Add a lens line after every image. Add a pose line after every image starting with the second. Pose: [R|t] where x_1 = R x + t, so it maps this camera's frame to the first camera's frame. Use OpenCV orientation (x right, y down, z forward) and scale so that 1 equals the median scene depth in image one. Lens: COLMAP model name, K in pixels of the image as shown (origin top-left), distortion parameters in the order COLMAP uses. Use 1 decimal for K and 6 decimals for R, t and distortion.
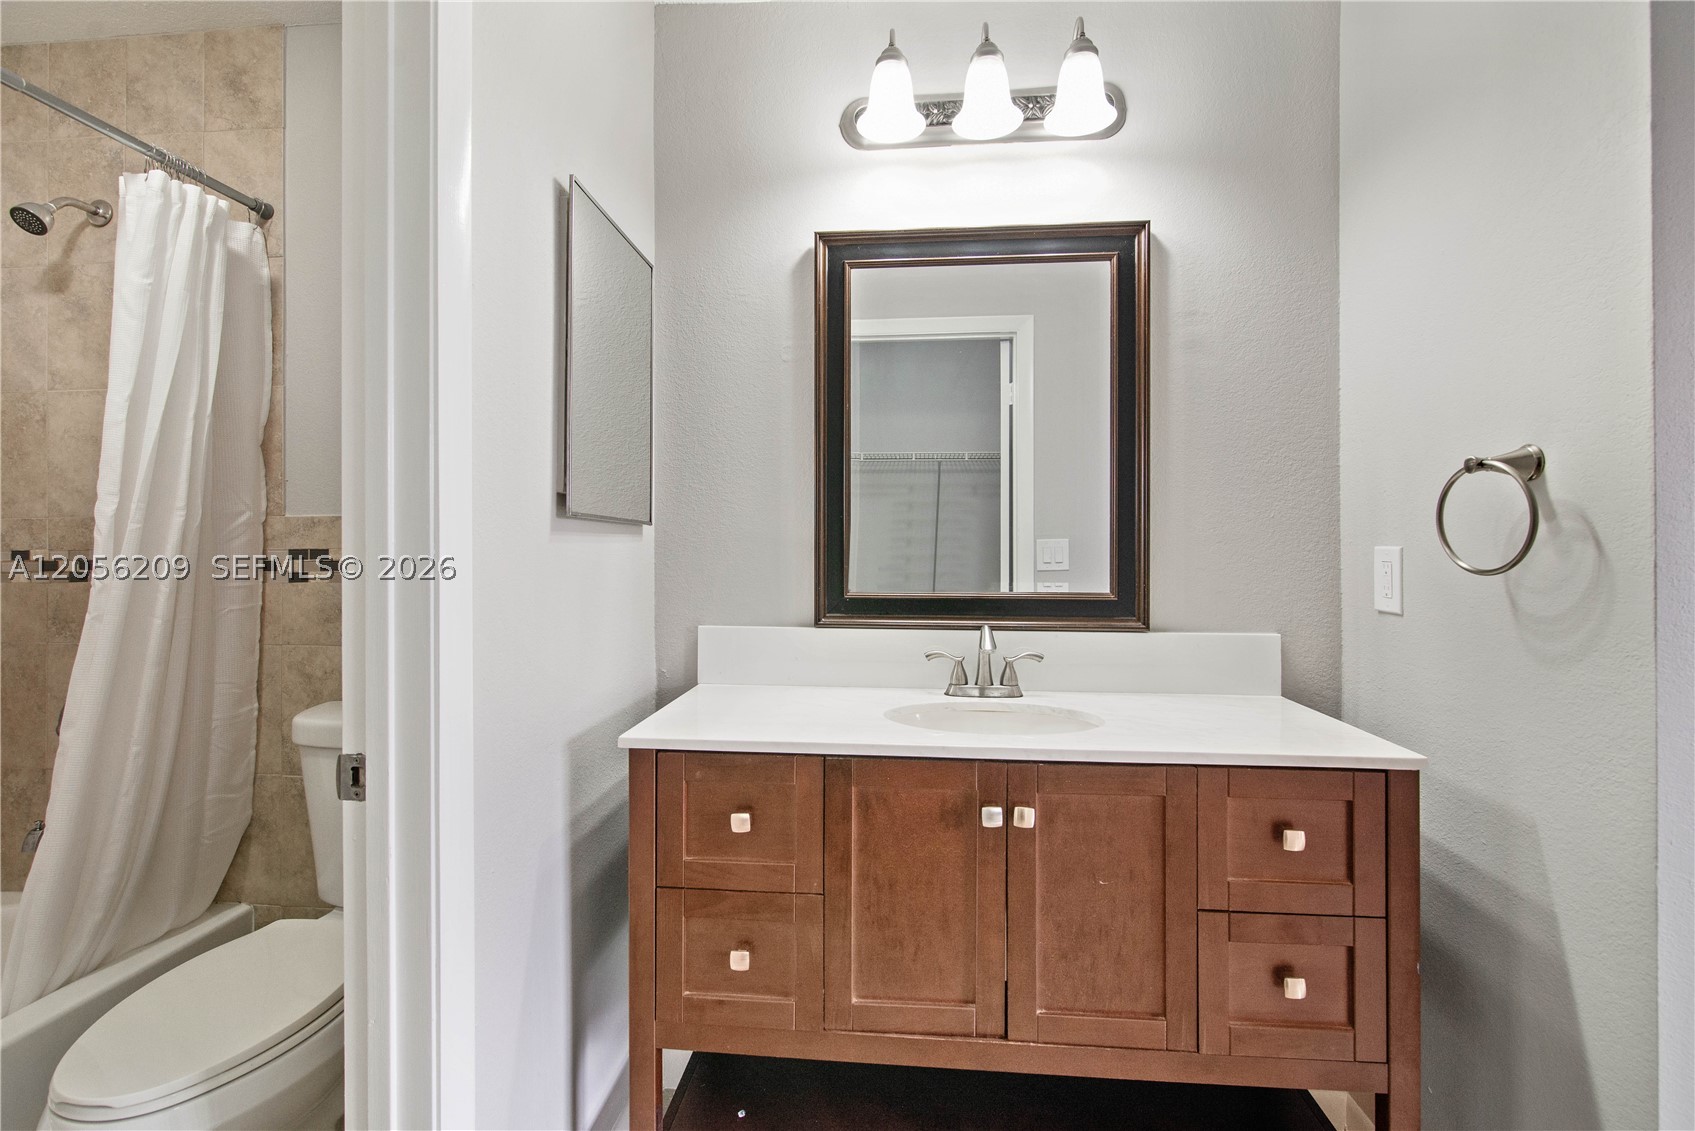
lens RADIAL K [[782.7, 0, 846.3], [0, 782.7, 546.5], [0, 0, 1]] dist [-0.005400, 0.001195]
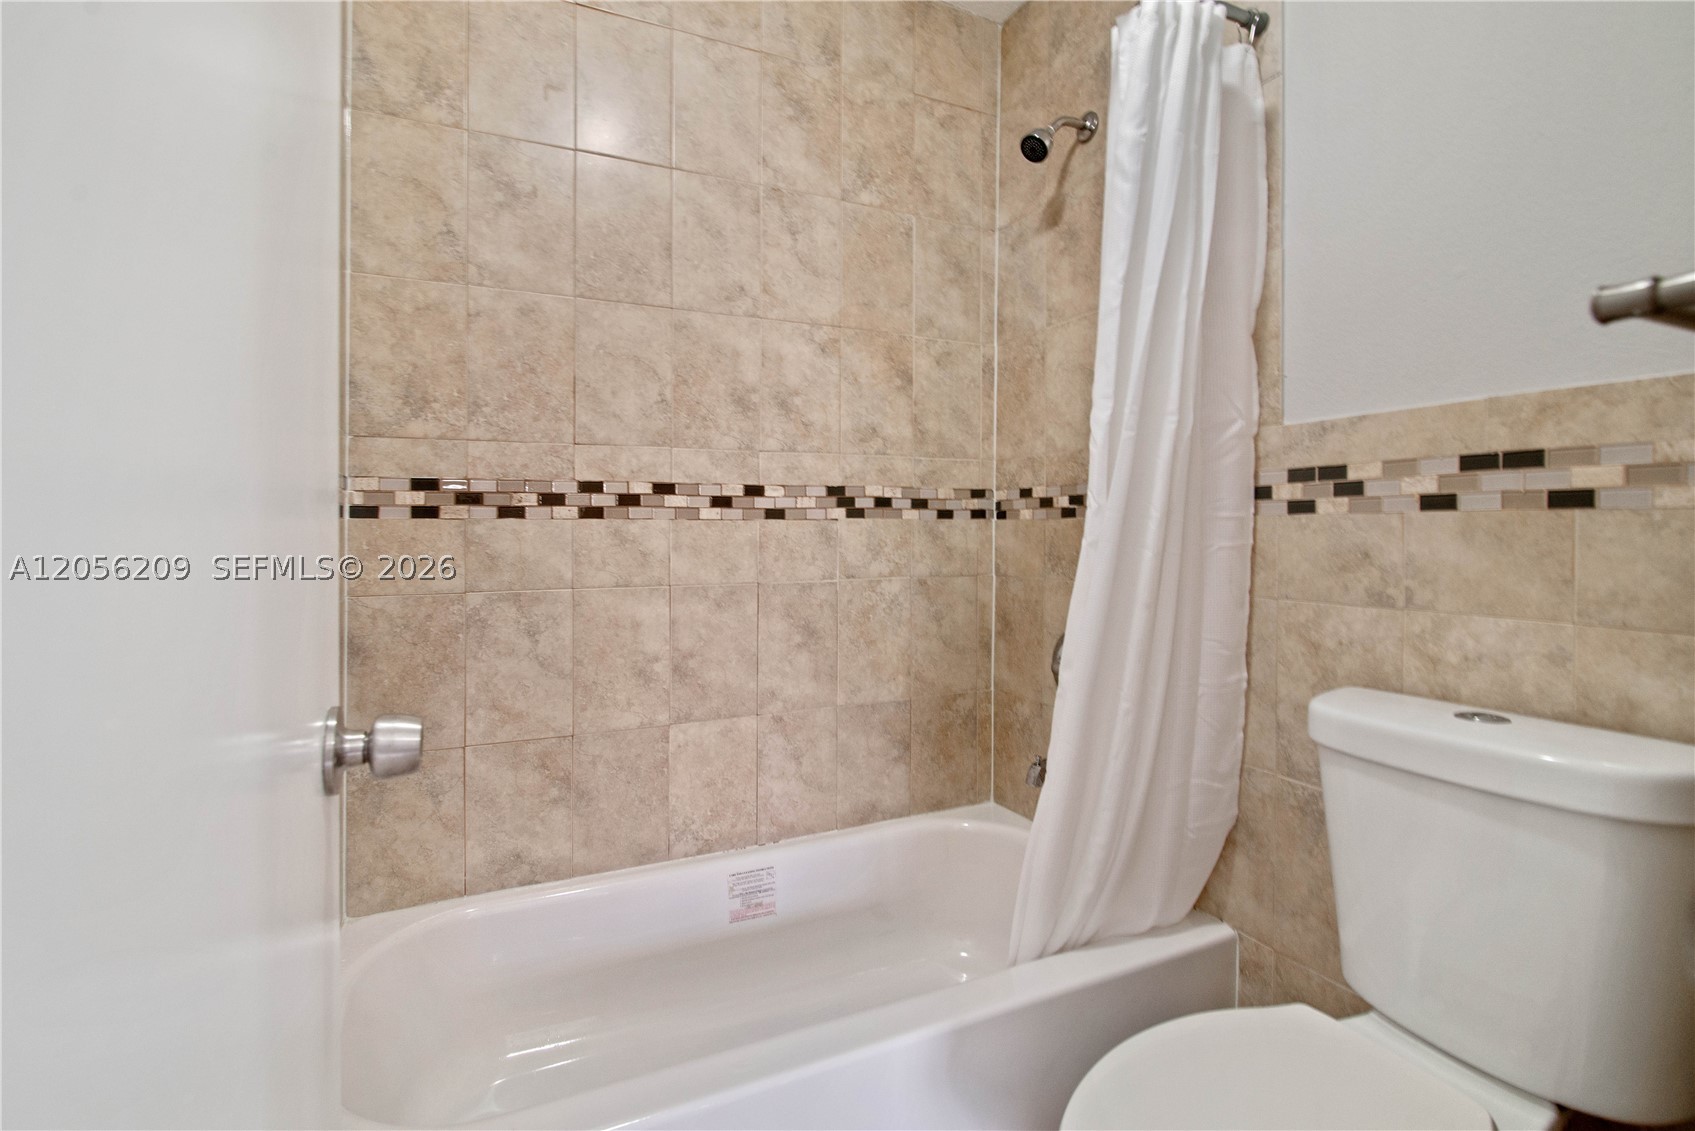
lens RADIAL K [[782.7, 0, 834.8], [0, 782.7, 528.9], [0, 0, 1]] dist [-0.005400, 0.001195]
pose [[0.500456, 0.002274, -0.865759, -0.293365], [-0.004524, 0.999990, 0.000011, 0.062052], [0.865750, 0.003911, 0.500461, 0.265996]]
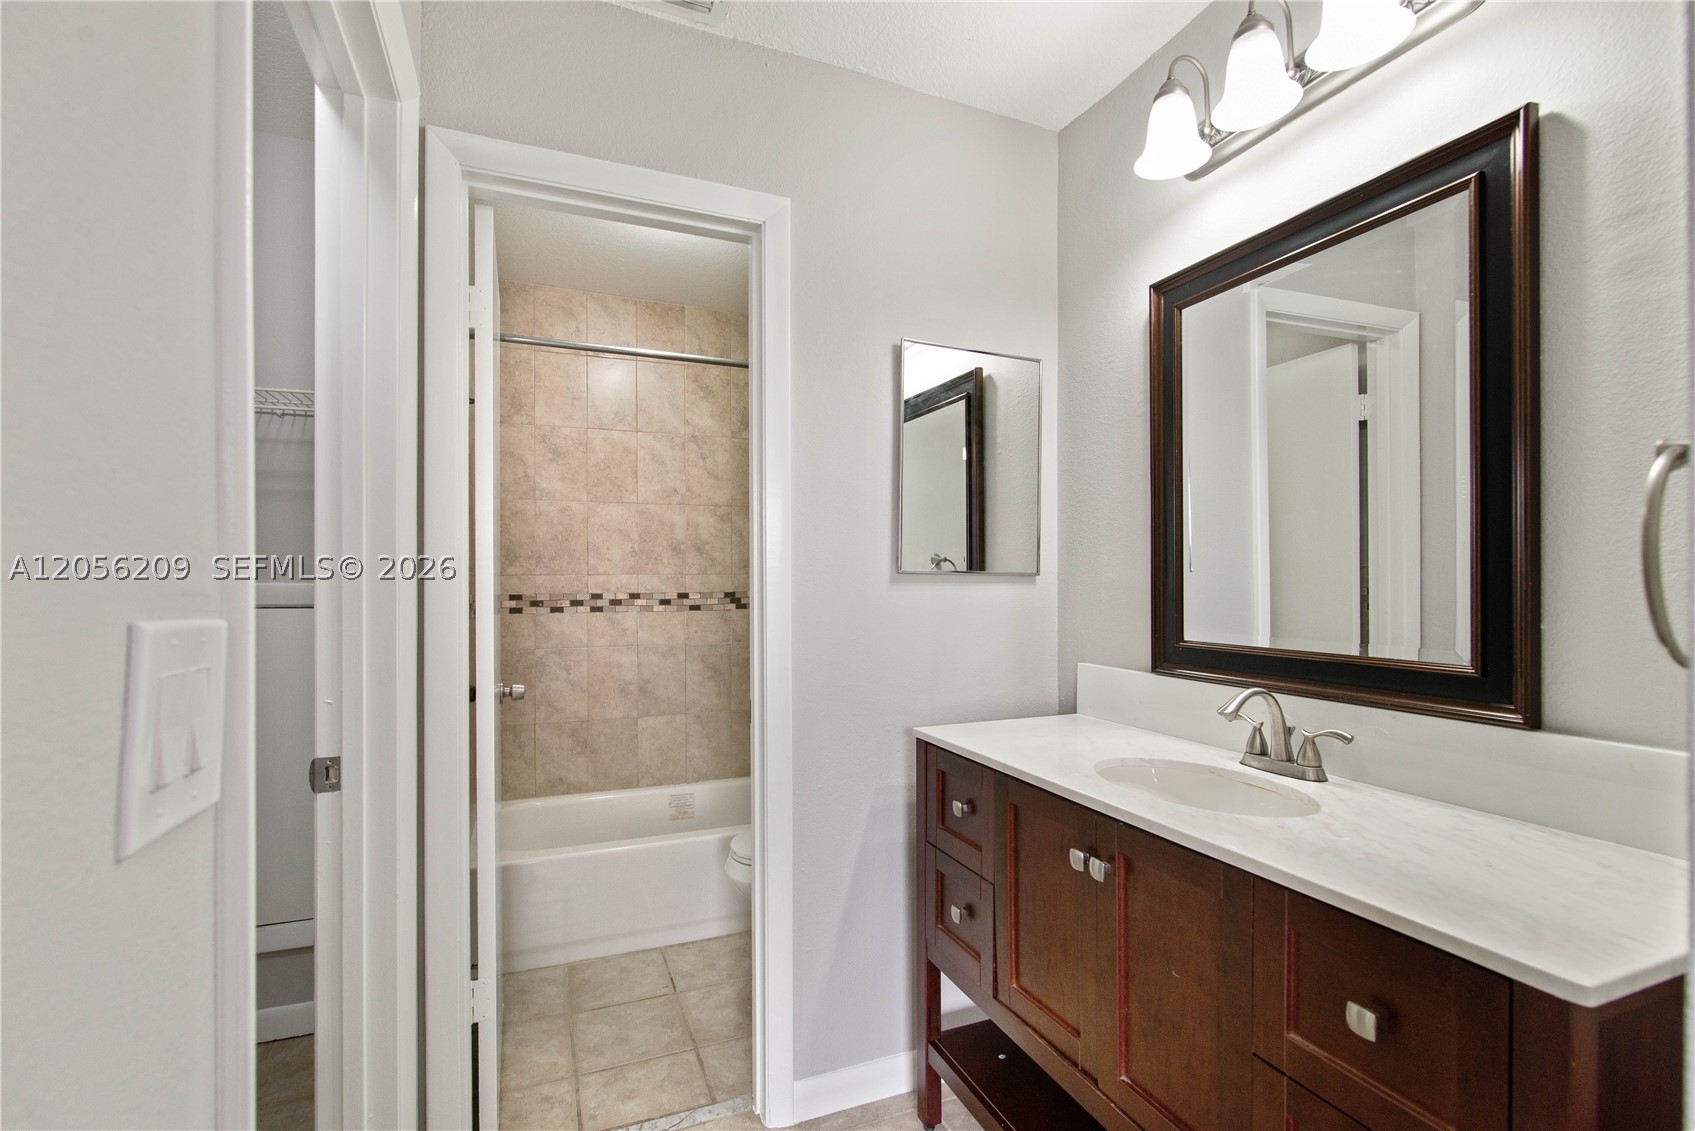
lens RADIAL K [[782.7, 0, 850.3], [0, 782.7, 588.0], [0, 0, 1]] dist [-0.005400, 0.001195]
pose [[0.453232, 0.003165, -0.891387, 0.654615], [-0.000773, 0.999995, 0.003157, -0.010505], [0.891392, -0.000742, 0.453232, 0.179067]]
